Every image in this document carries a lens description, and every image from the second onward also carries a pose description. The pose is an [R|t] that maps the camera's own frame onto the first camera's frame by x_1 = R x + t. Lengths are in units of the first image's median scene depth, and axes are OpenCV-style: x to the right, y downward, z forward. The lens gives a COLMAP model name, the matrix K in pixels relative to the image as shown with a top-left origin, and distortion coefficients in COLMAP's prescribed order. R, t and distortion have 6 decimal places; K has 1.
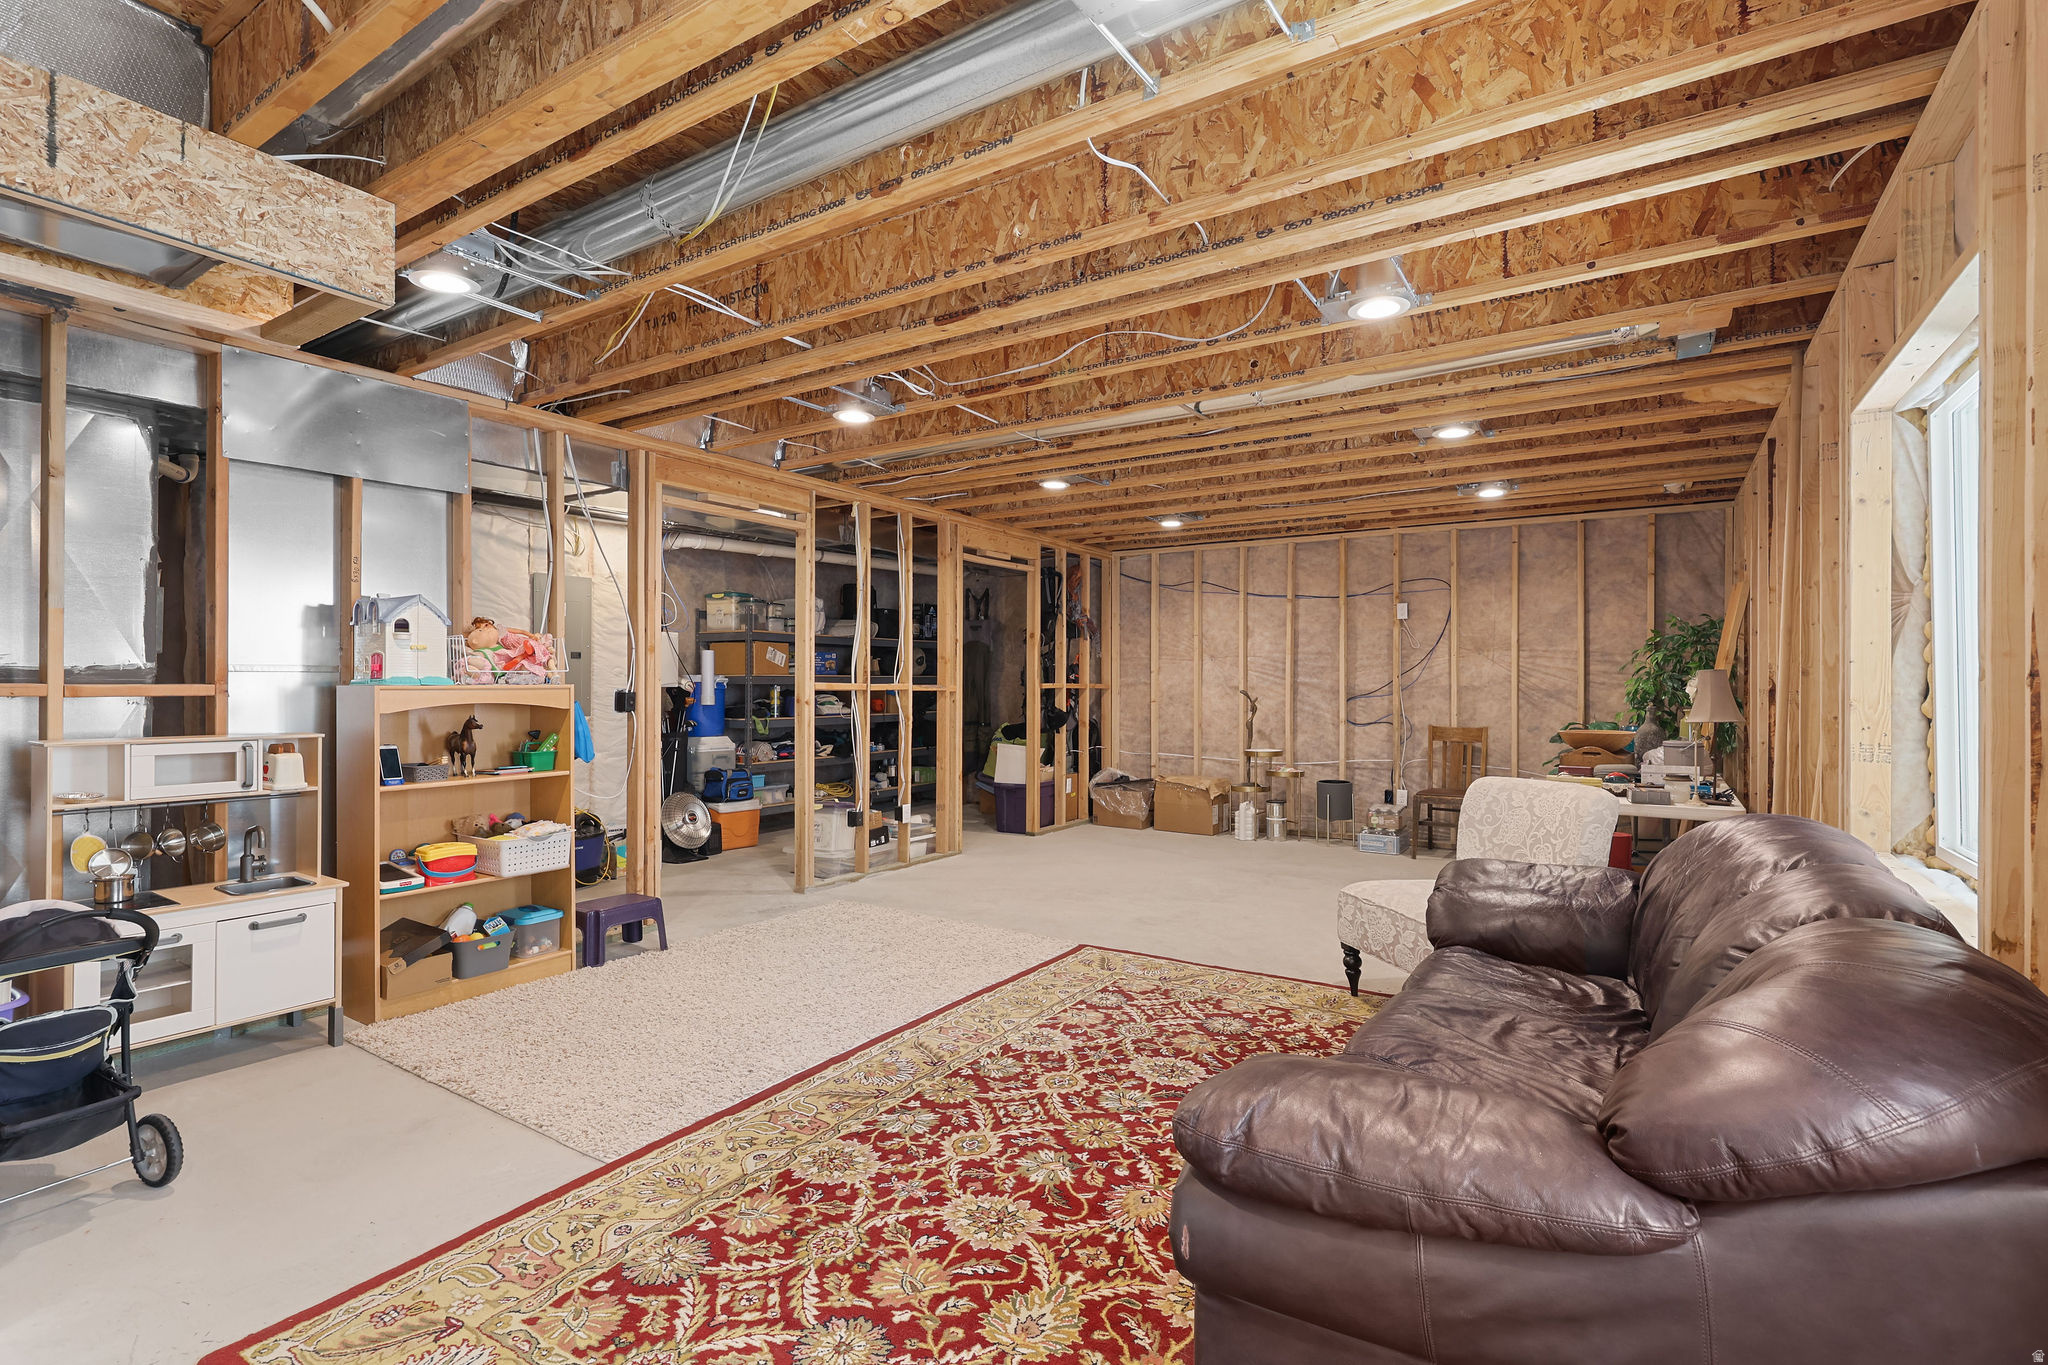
lens RADIAL K [[948.8, 0, 1020.5], [0, 948.8, 682.5], [0, 0, 1]] dist [-0.003149, -0.000999]
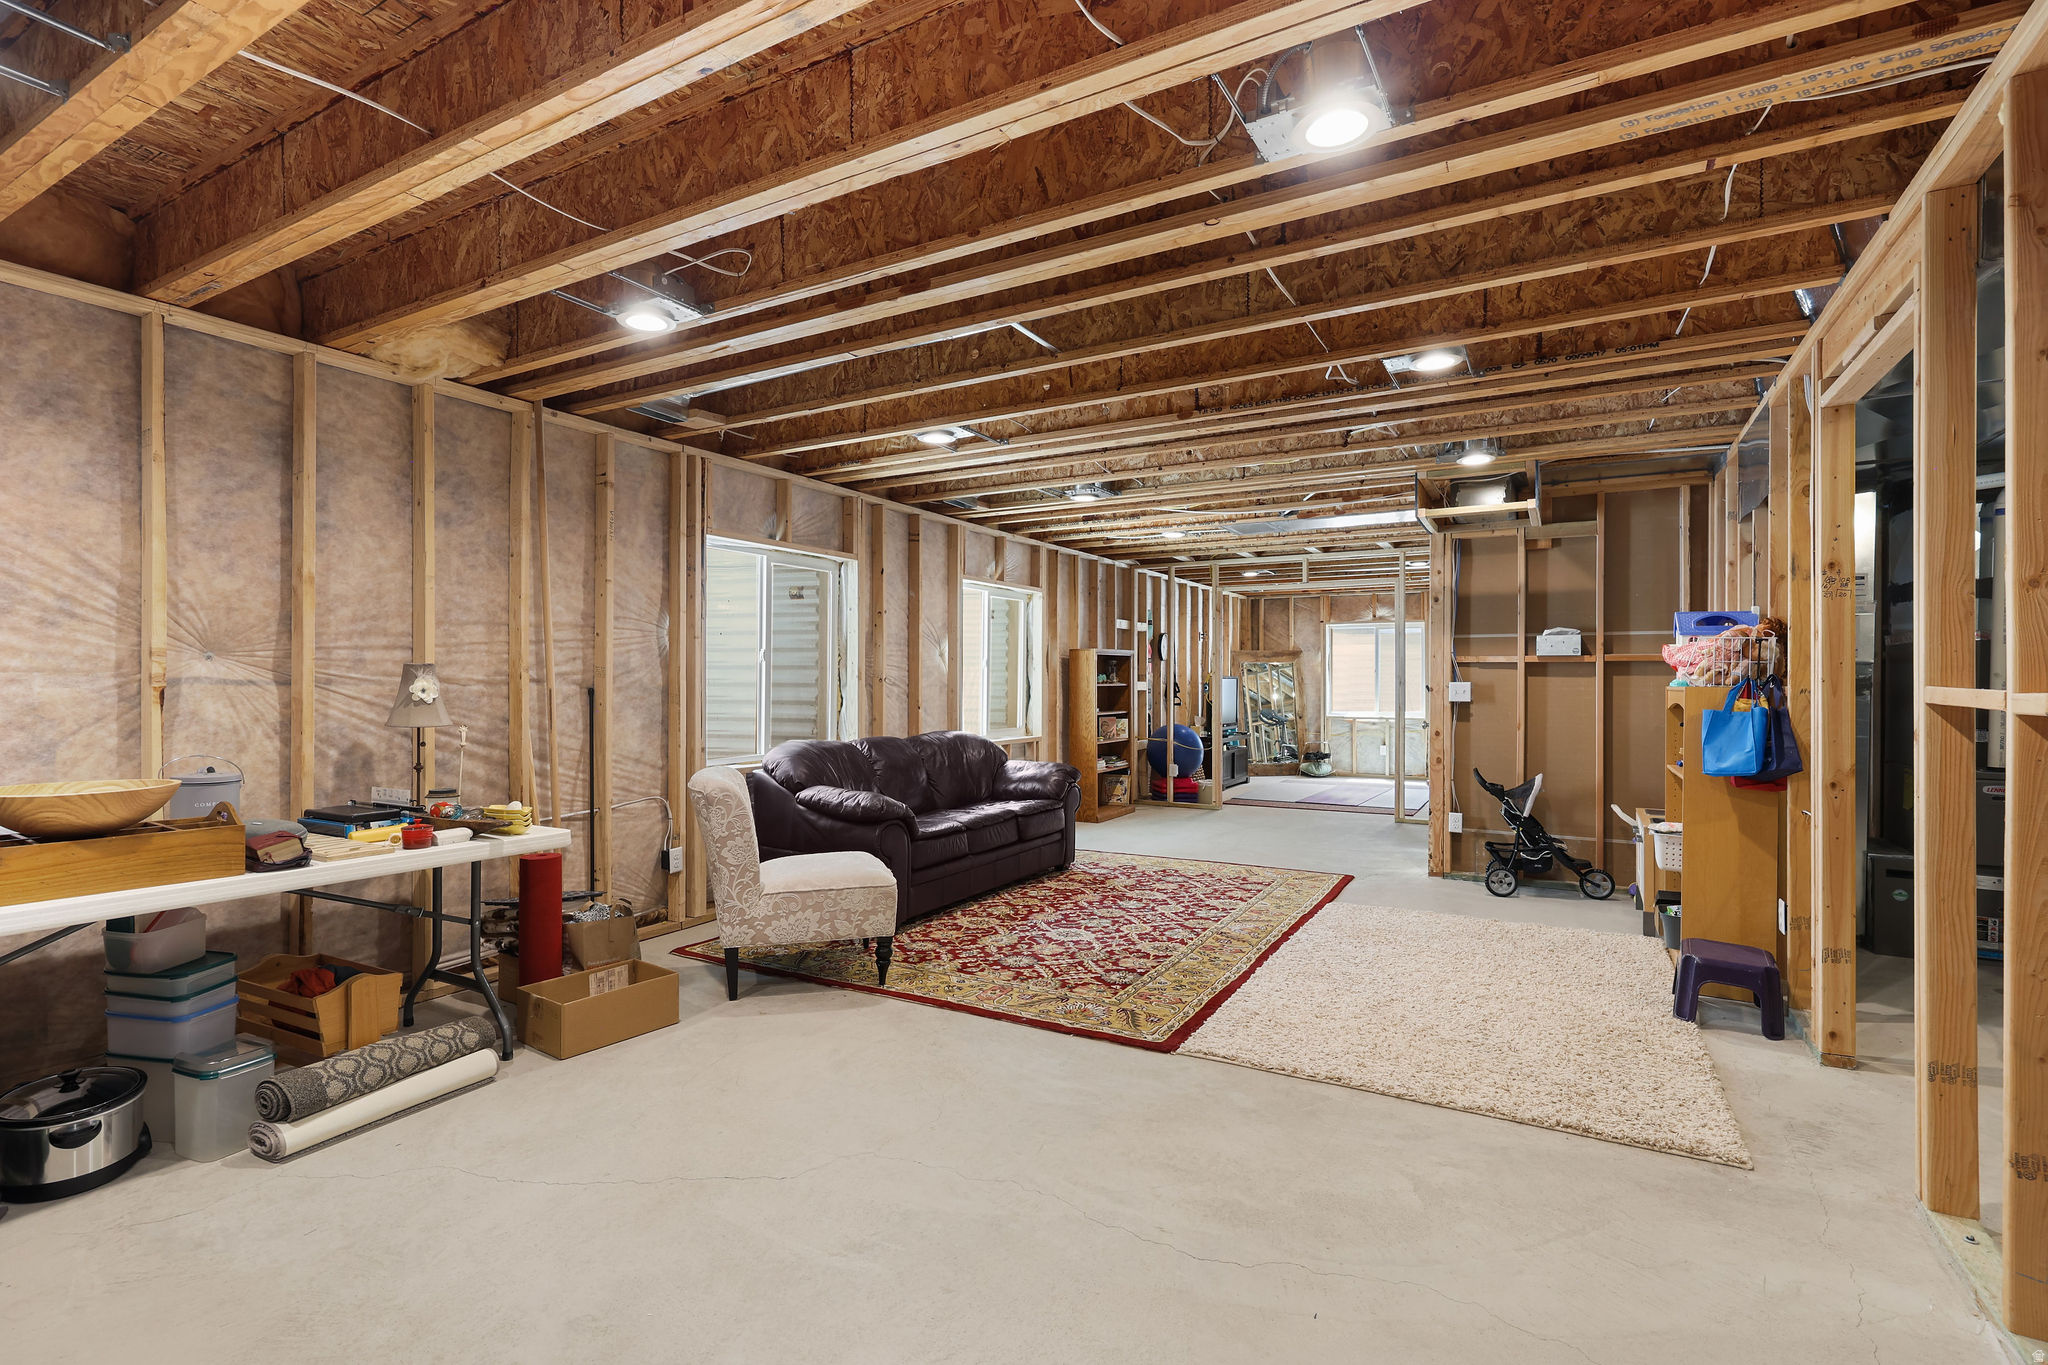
lens RADIAL K [[948.8, 0, 1020.1], [0, 948.8, 683.9], [0, 0, 1]] dist [-0.003149, -0.000999]
pose [[-0.998366, -0.004634, -0.056959, 0.282417], [-0.004732, 0.999988, 0.001585, 0.001197], [0.056951, 0.001852, -0.998375, 2.191085]]
